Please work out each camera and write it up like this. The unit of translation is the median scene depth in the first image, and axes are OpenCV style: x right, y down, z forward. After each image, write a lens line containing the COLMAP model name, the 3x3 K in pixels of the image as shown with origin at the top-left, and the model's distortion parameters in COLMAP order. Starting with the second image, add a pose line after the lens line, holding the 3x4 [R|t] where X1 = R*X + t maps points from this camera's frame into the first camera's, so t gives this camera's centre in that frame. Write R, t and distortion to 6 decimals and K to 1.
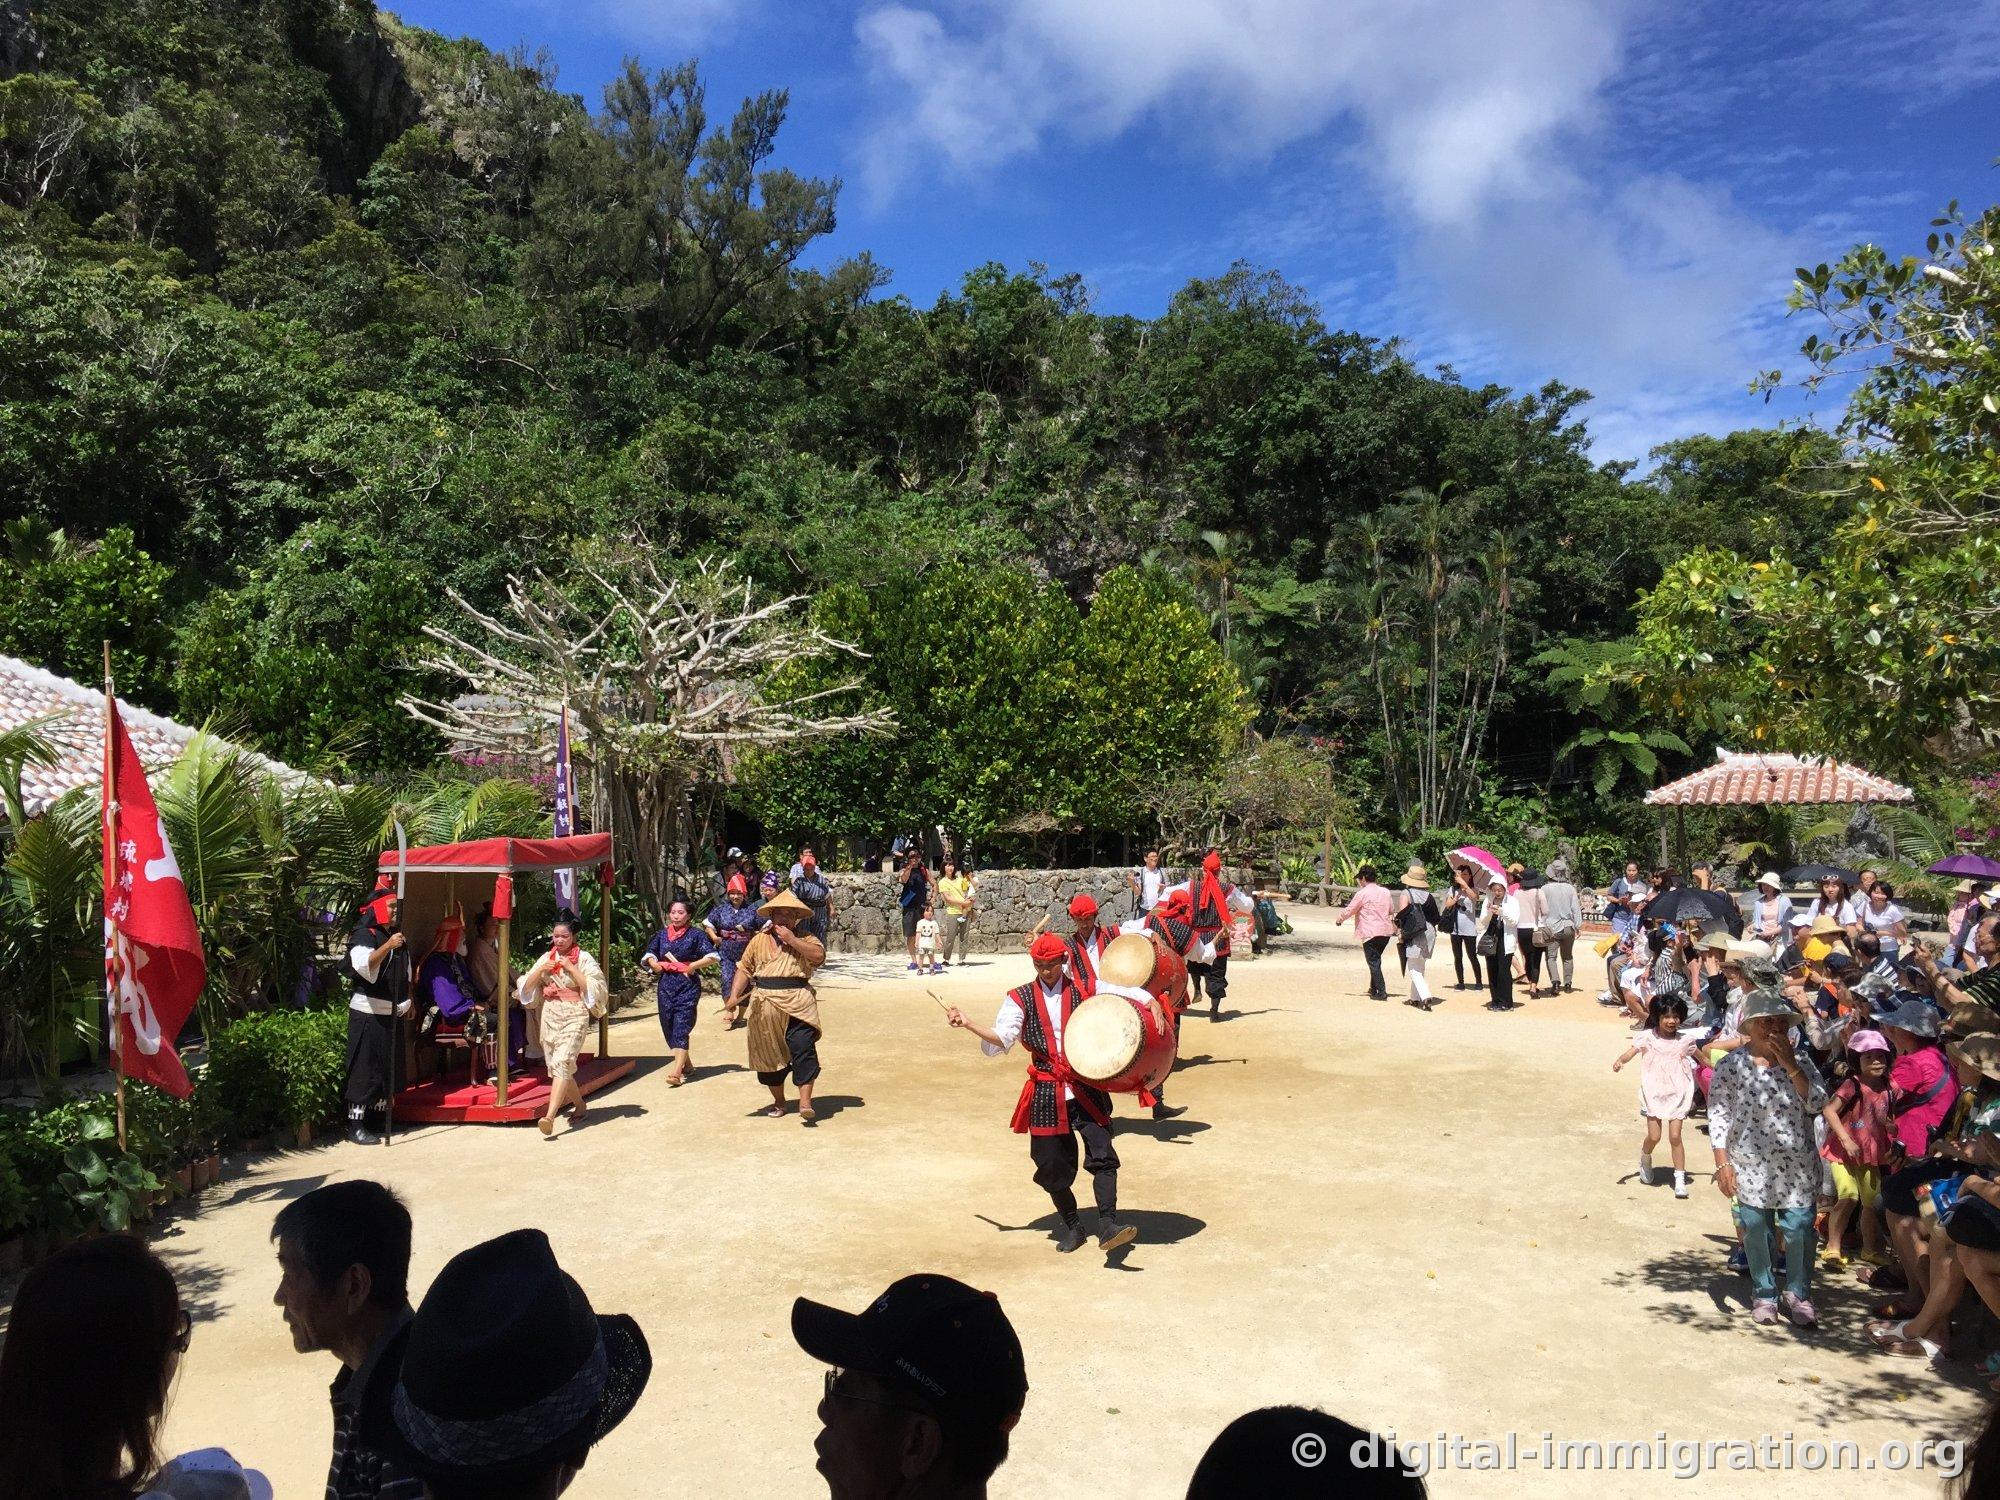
lens RADIAL K [[1650.2, 0, 971.5], [0, 1650.2, 757.2], [0, 0, 1]] dist [0.064241, -0.061119]
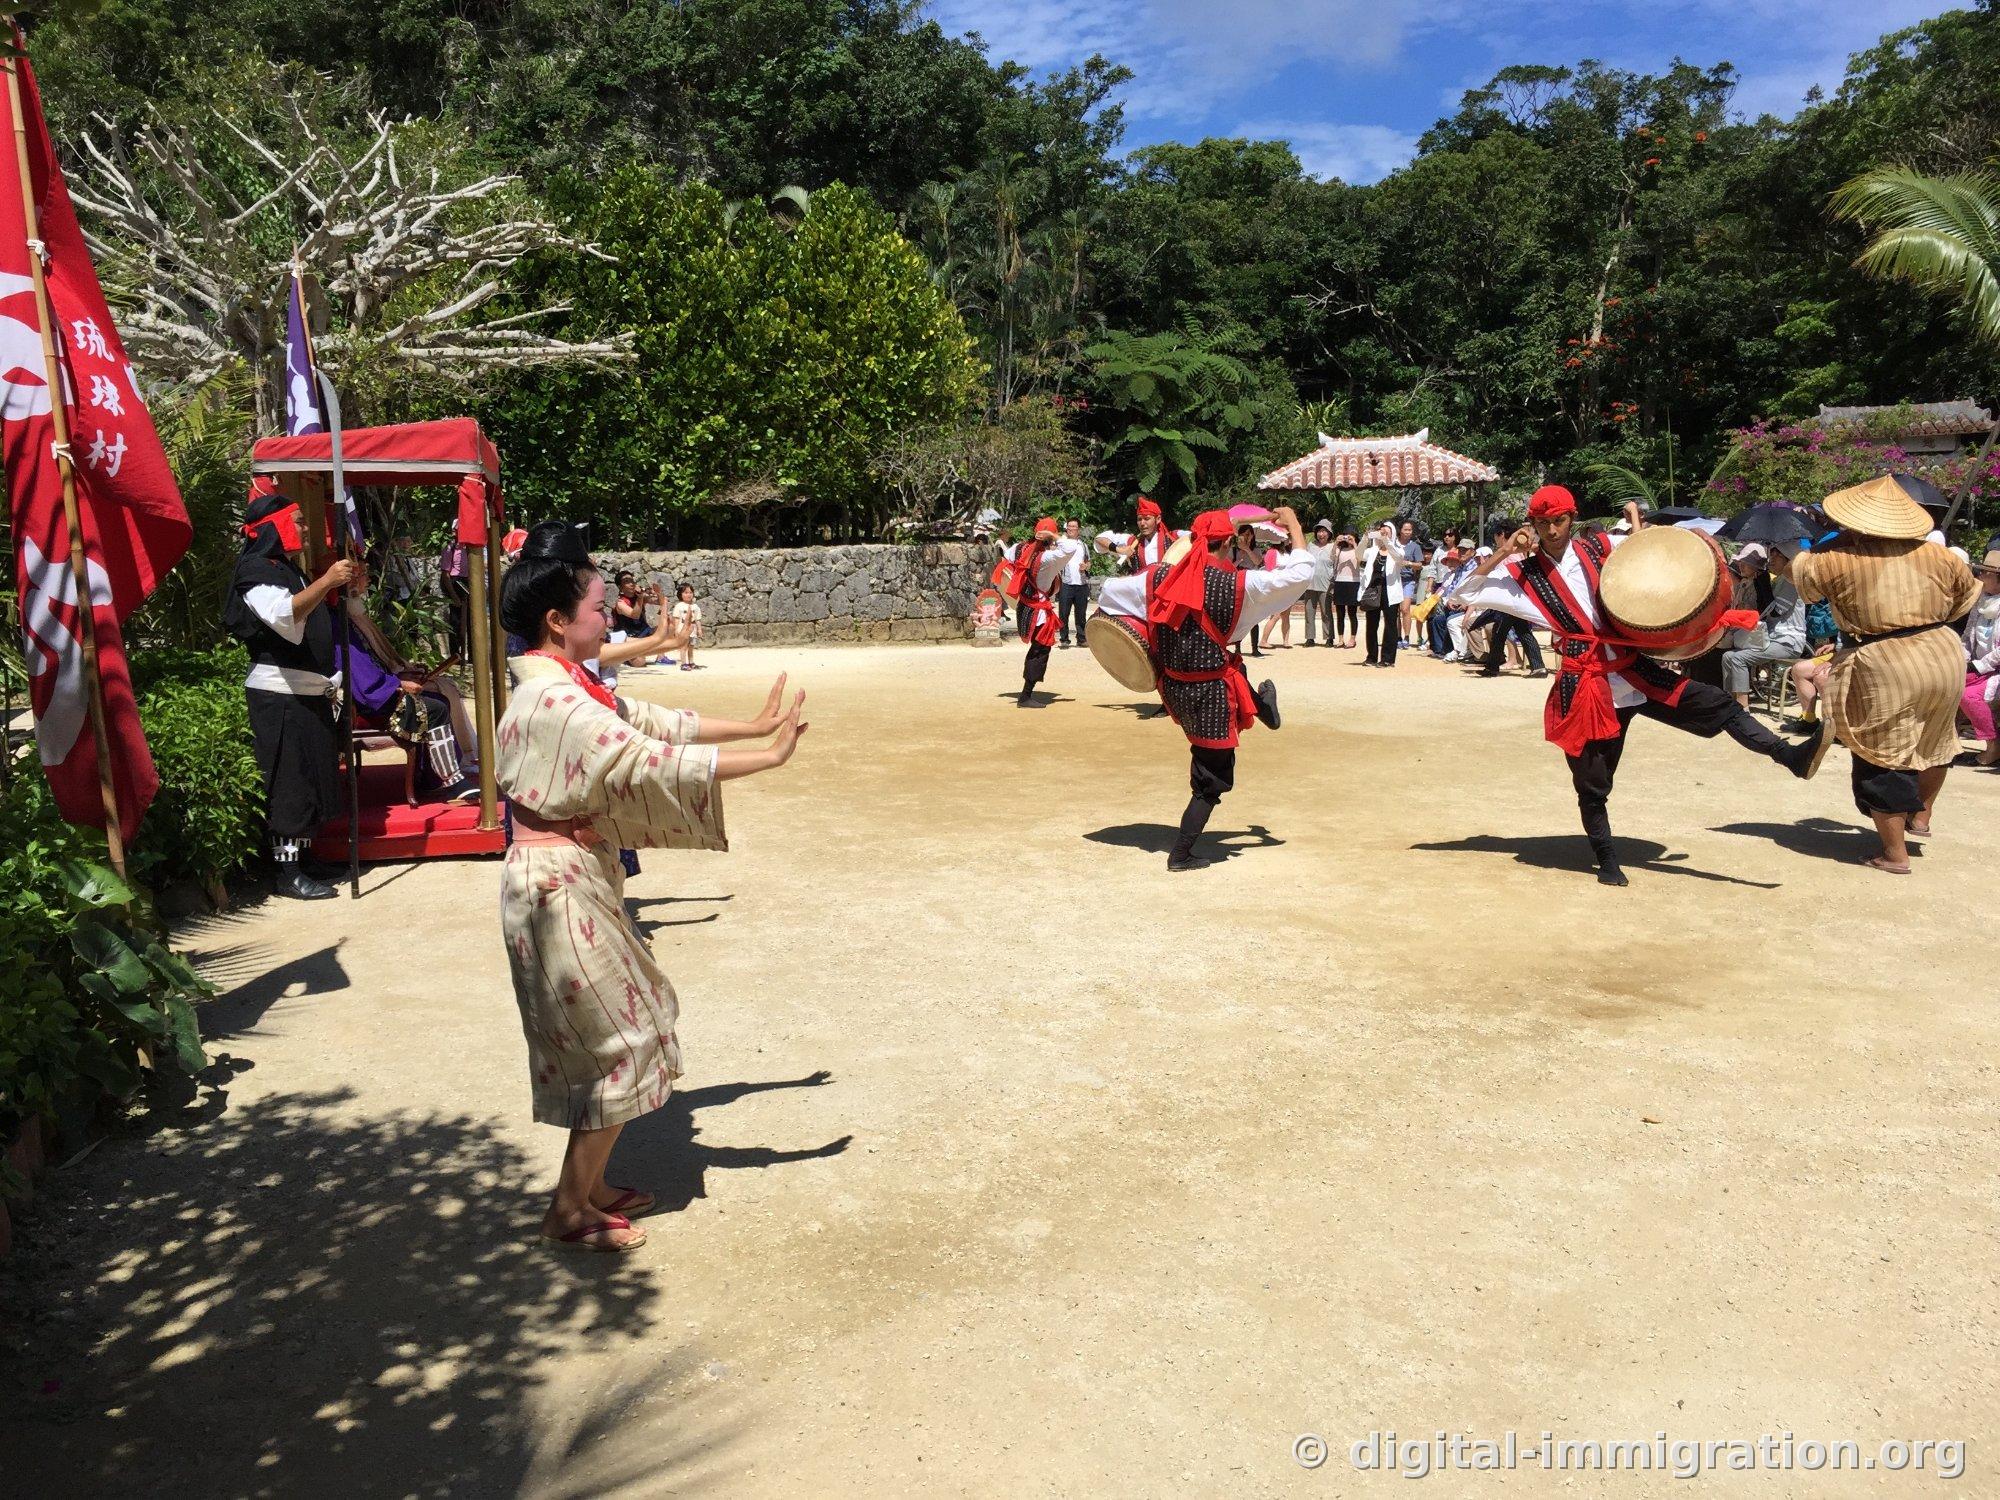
lens RADIAL K [[1687.1, 0, 1001.2], [0, 1687.1, 755.3], [0, 0, 1]] dist [0.078104, -0.108352]
pose [[0.944346, -0.054539, 0.324402, -0.080980], [0.000239, 0.986274, 0.165118, 0.018042], [-0.328954, -0.155851, 0.931397, 0.079946]]
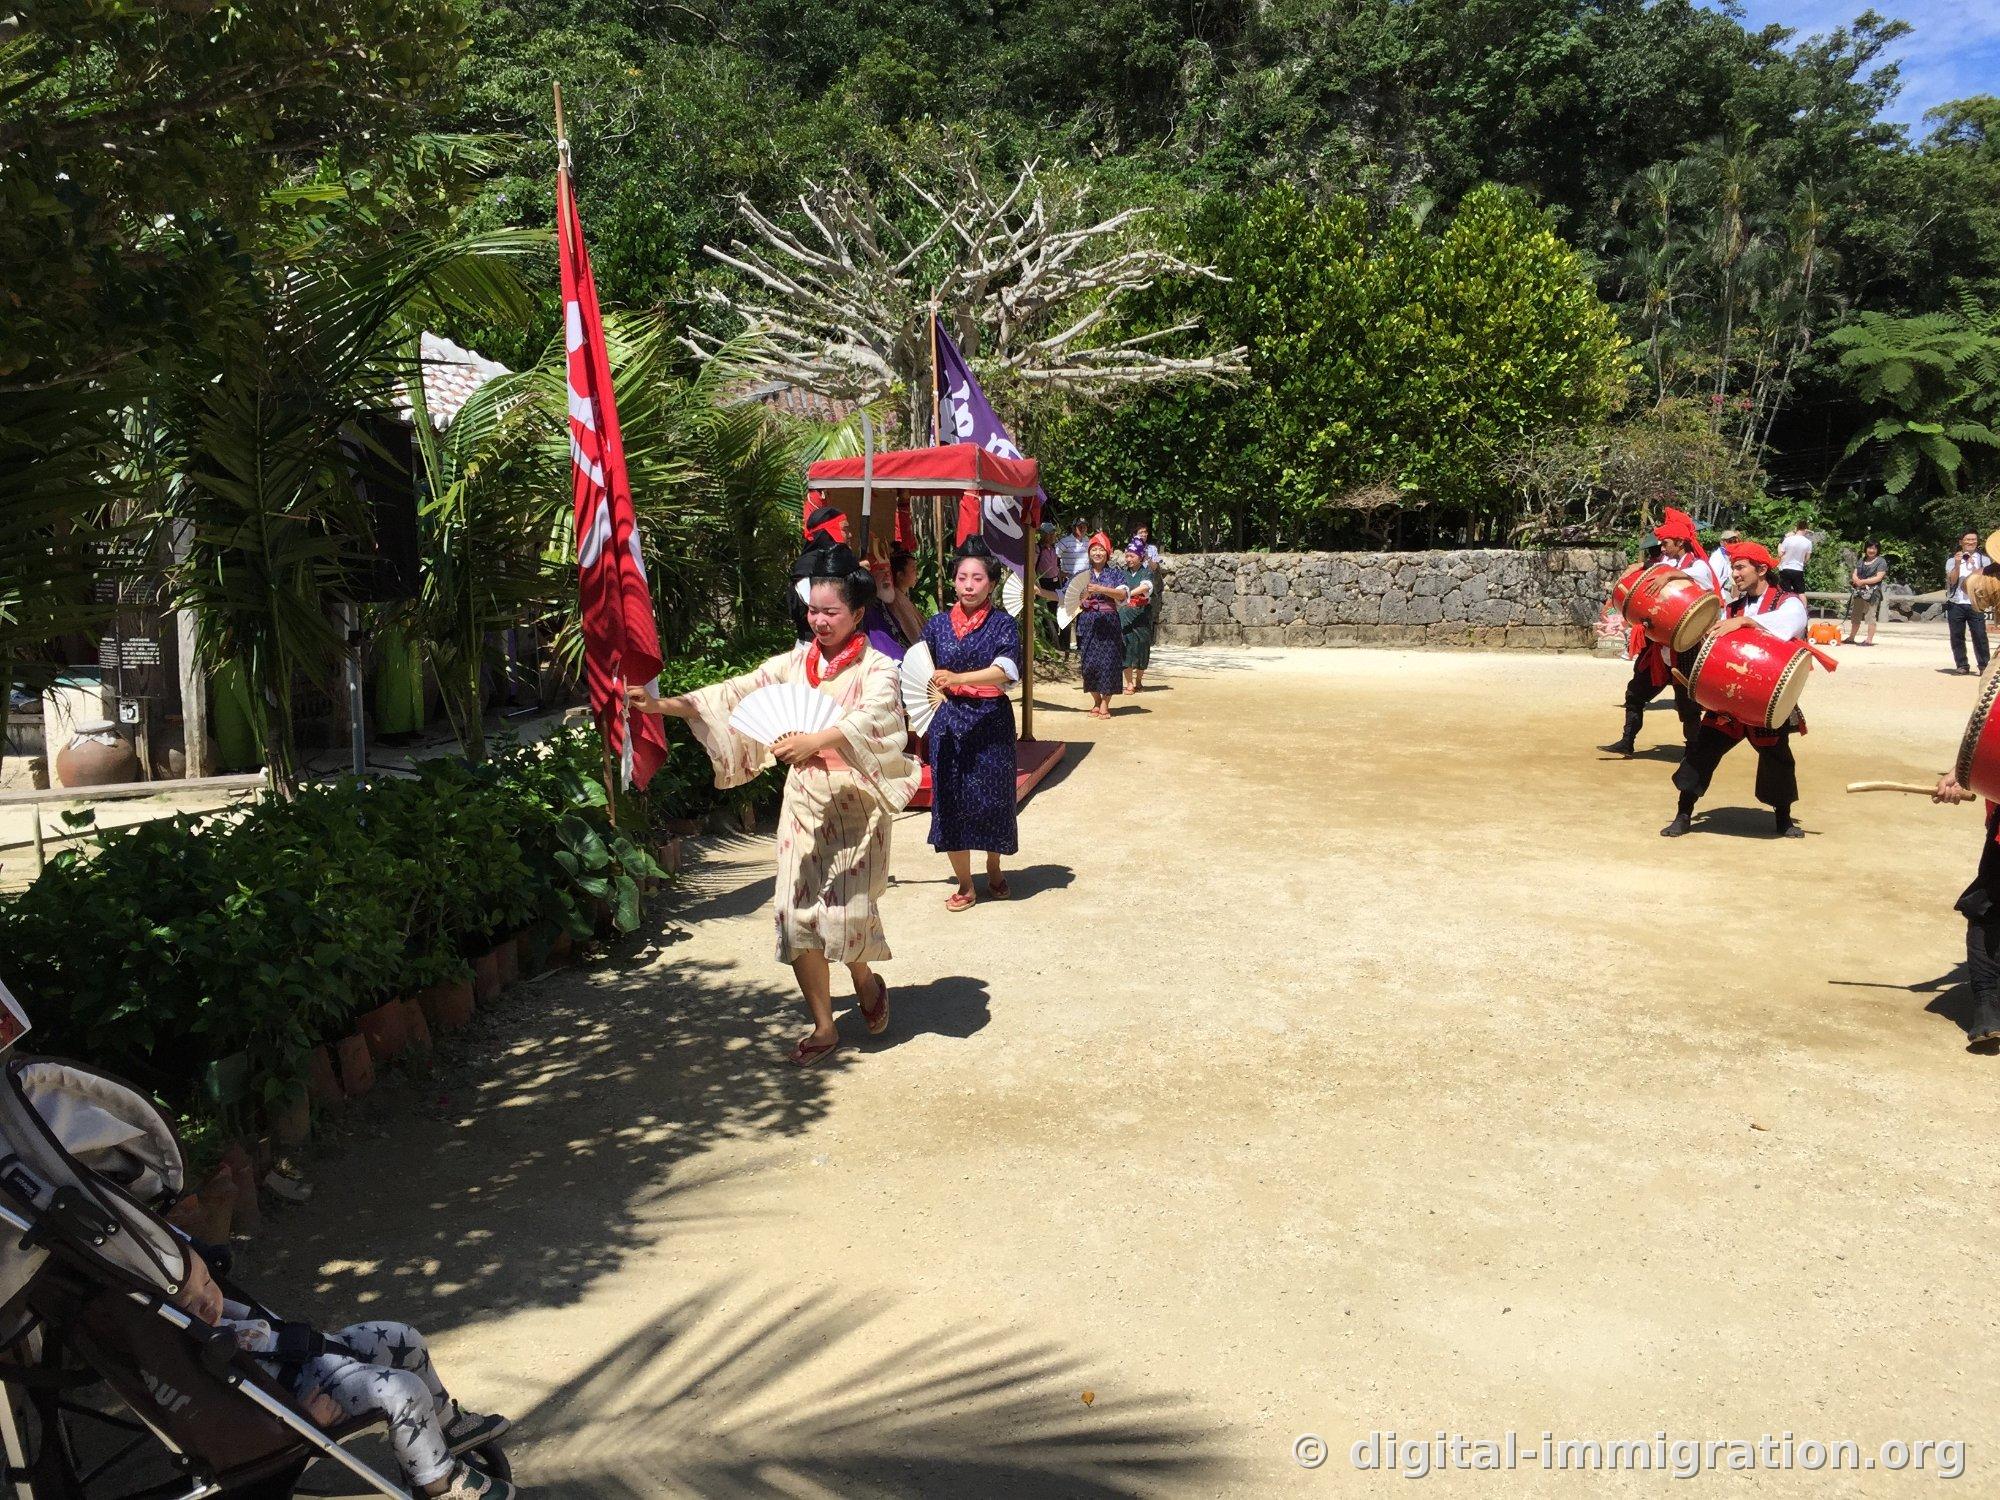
lens RADIAL K [[1687.1, 0, 1001.2], [0, 1687.1, 755.3], [0, 0, 1]] dist [0.078104, -0.108352]
pose [[0.997198, 0.016252, -0.073023, -0.054919], [-0.003820, 0.985905, 0.167262, 0.015702], [0.074712, -0.166514, 0.983205, 0.056331]]
